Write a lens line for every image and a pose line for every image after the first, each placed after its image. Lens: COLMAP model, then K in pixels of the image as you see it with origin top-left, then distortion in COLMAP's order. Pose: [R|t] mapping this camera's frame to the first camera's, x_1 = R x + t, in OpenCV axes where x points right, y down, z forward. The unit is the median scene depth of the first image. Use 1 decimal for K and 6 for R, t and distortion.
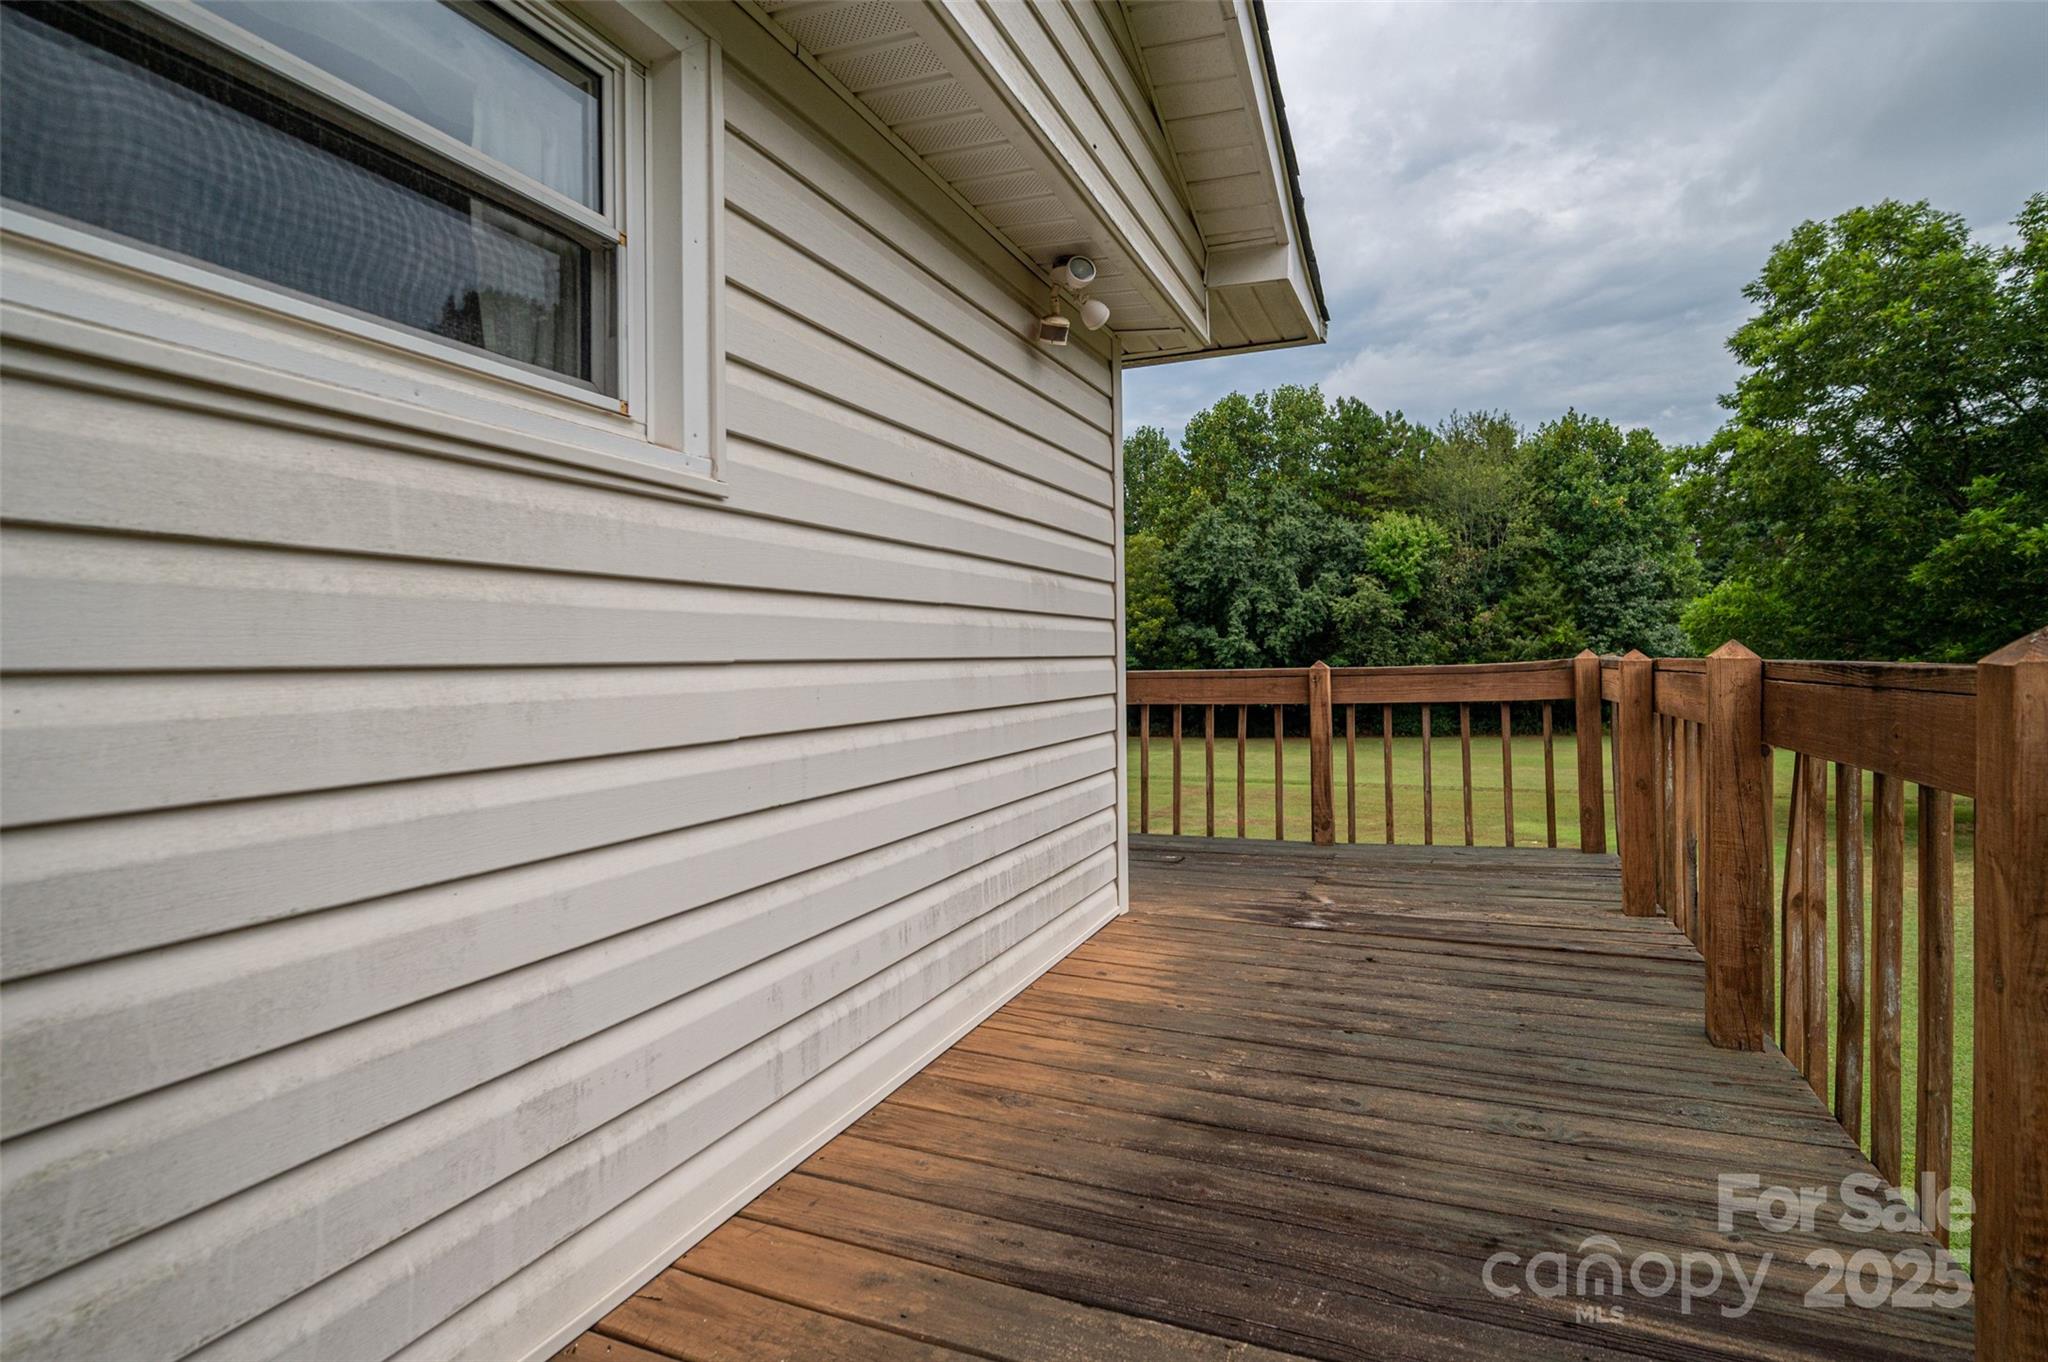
lens RADIAL K [[935.1, 0, 1063.7], [0, 935.1, 642.0], [0, 0, 1]] dist [0.001713, -0.001509]
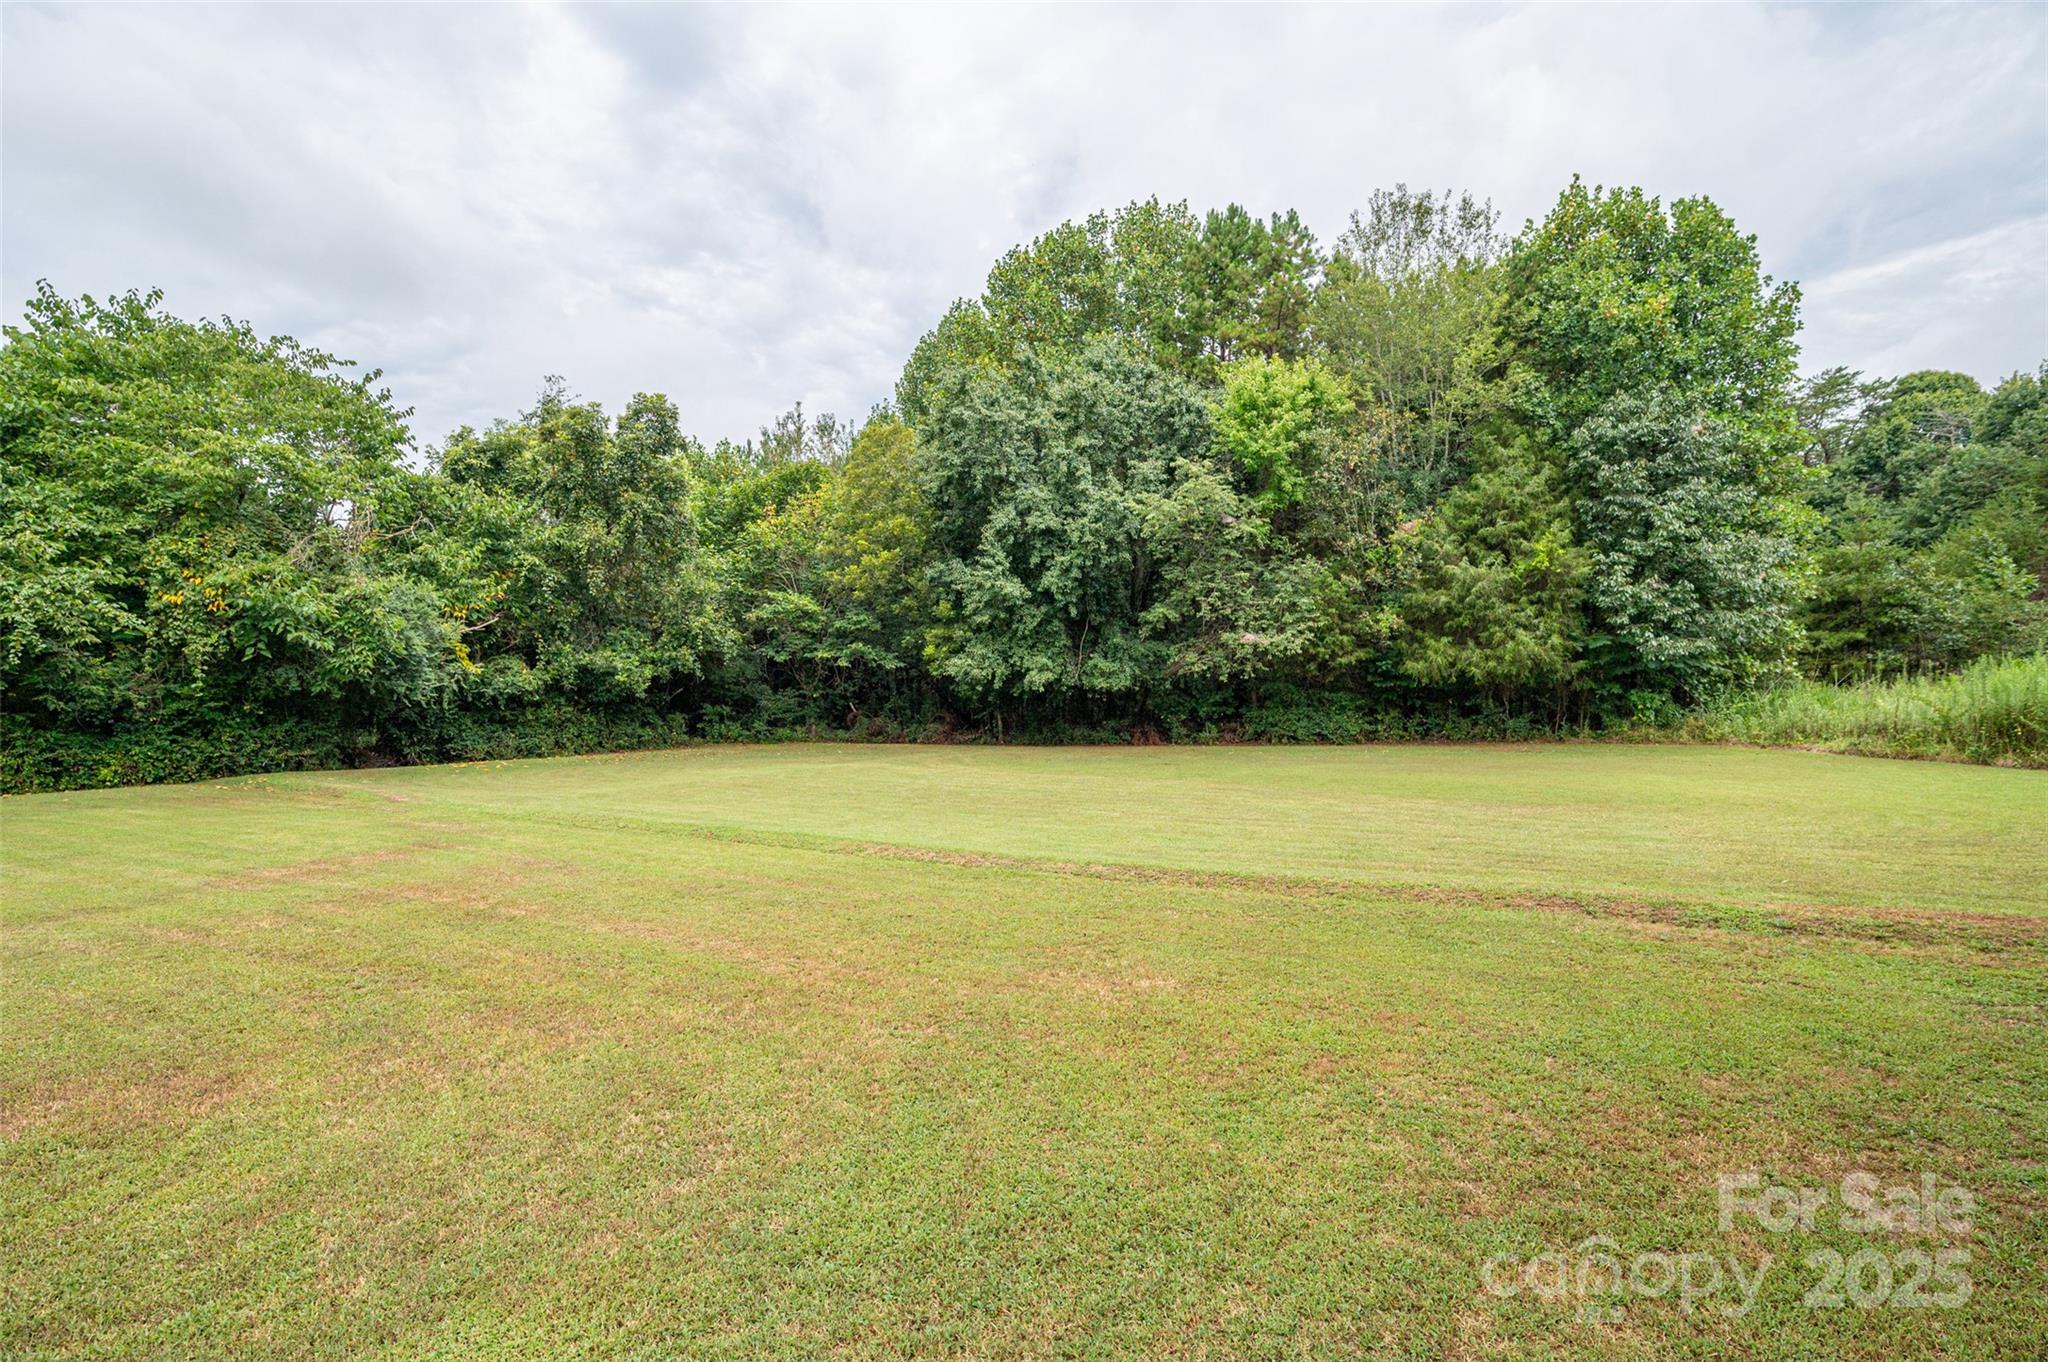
lens RADIAL K [[1004.7, 0, 1022.4], [0, 1004.7, 669.8], [0, 0, 1]] dist [-0.003533, -0.000260]
pose [[0.998988, 0.003732, -0.044822, 0.242524], [-0.003106, 0.999897, 0.014042, 0.049020], [0.044870, -0.013889, 0.998896, 0.382246]]
